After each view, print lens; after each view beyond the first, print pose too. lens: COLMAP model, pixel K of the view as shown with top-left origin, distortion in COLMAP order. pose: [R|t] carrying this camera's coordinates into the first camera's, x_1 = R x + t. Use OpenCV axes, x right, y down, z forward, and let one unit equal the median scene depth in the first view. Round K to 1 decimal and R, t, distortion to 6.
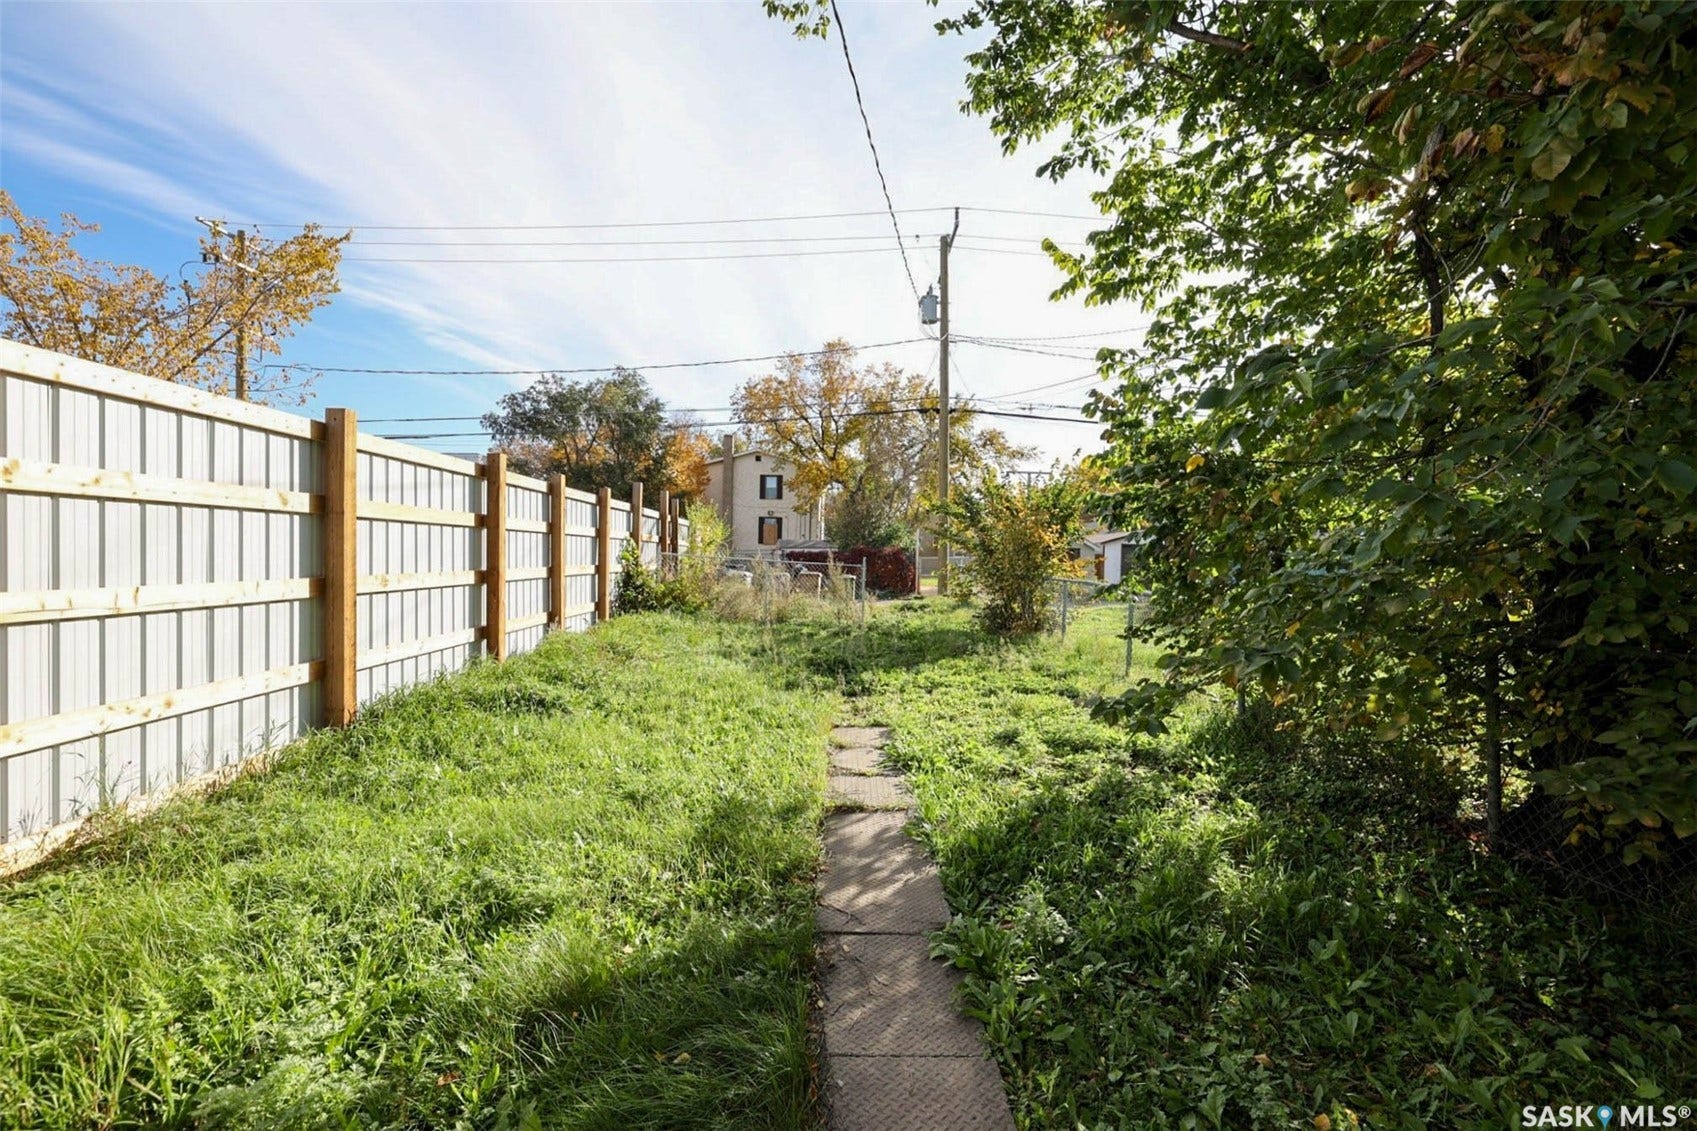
lens RADIAL K [[773.5, 0, 849.8], [0, 773.5, 550.9], [0, 0, 1]] dist [-0.032997, 0.019373]
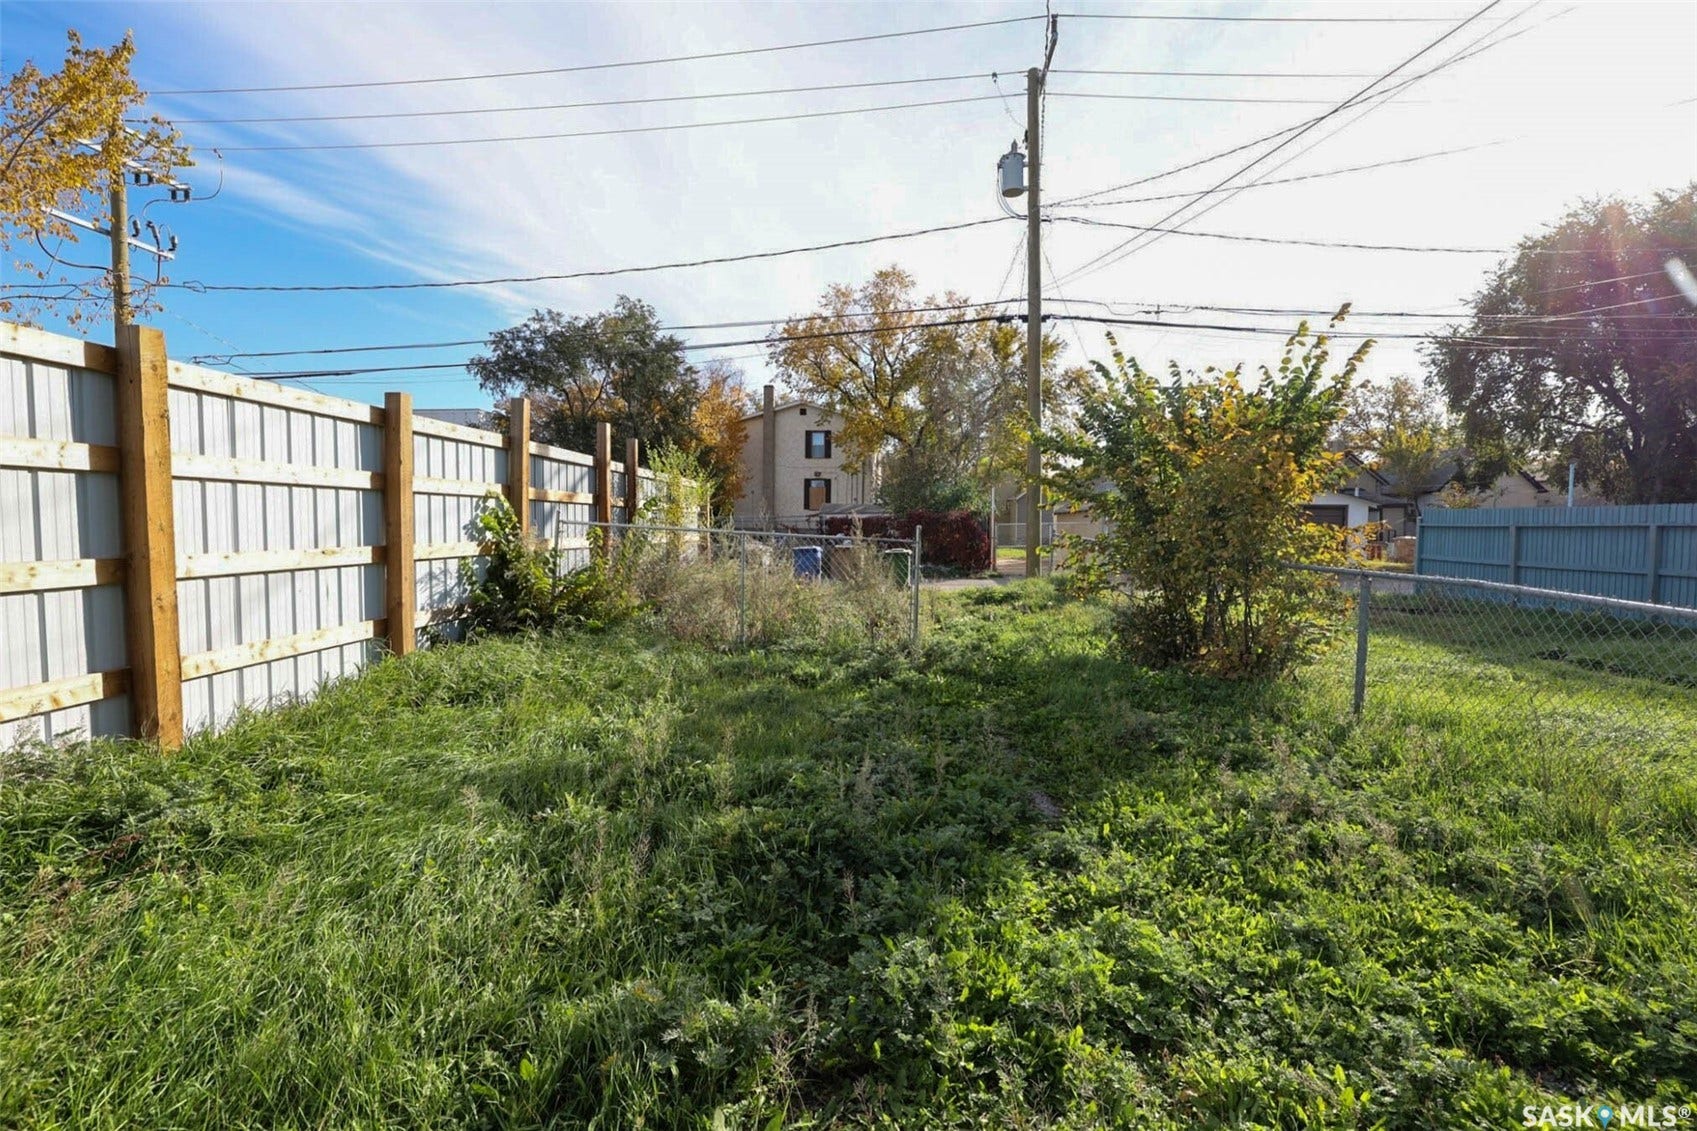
lens RADIAL K [[755.3, 0, 840.9], [0, 755.3, 551.9], [0, 0, 1]] dist [-0.032829, 0.017269]
pose [[0.995423, -0.007372, -0.095278, 0.005573], [0.011643, 0.998949, 0.044341, 0.001428], [0.094851, -0.045248, 0.994463, 0.179515]]
